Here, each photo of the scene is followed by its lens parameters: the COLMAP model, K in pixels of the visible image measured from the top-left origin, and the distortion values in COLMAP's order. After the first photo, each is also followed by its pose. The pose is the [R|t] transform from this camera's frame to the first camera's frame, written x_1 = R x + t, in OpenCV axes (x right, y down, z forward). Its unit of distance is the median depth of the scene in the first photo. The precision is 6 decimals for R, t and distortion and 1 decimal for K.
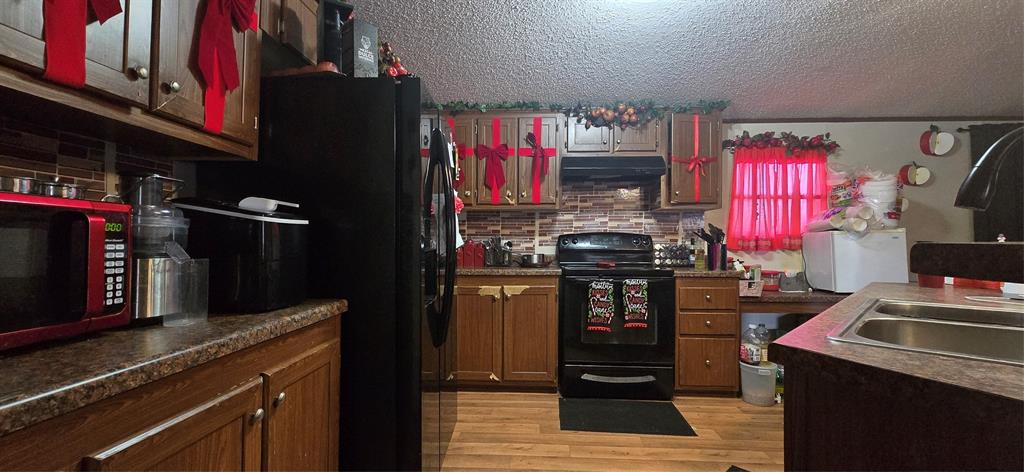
lens RADIAL K [[416.9, 0, 512.6], [0, 416.9, 237.9], [0, 0, 1]] dist [-0.002937, 0.000661]
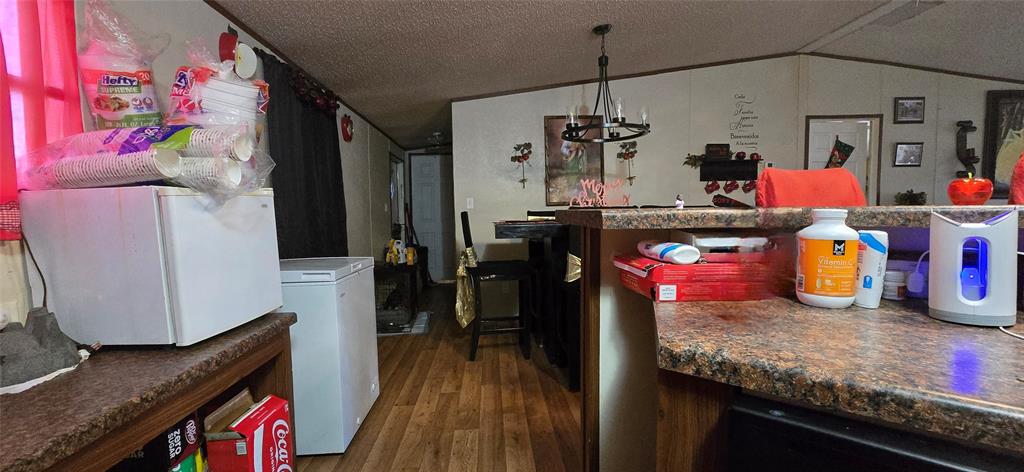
lens RADIAL K [[416.9, 0, 507.1], [0, 416.9, 240.6], [0, 0, 1]] dist [-0.002937, 0.000661]
pose [[-0.090006, -0.071957, 0.993338, 0.328735], [0.008590, 0.997293, 0.073022, 0.006599], [-0.995904, 0.015106, -0.089145, 0.644280]]
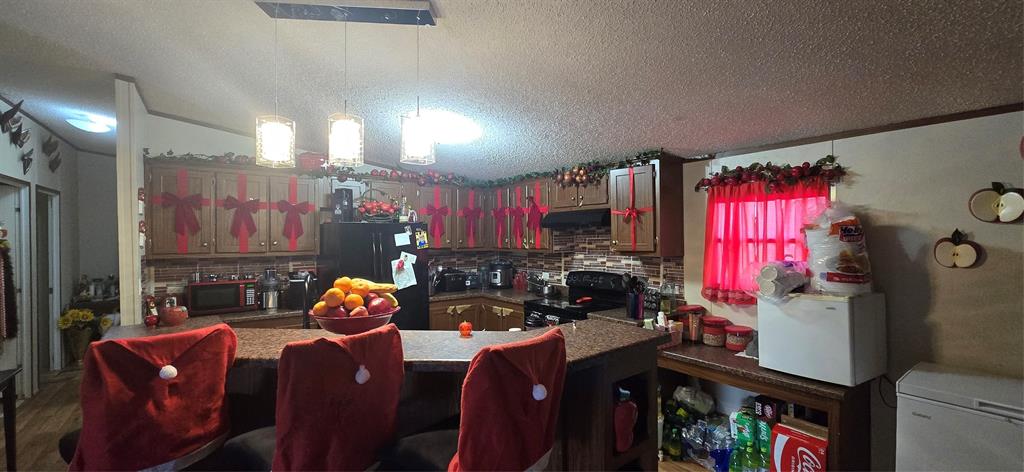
lens RADIAL K [[416.9, 0, 515.7], [0, 416.9, 239.4], [0, 0, 1]] dist [-0.002937, 0.000661]
pose [[0.640047, -0.003259, -0.768329, 0.968229], [0.018392, 0.999769, 0.011080, -0.120082], [0.768115, -0.021223, 0.639960, 0.091625]]
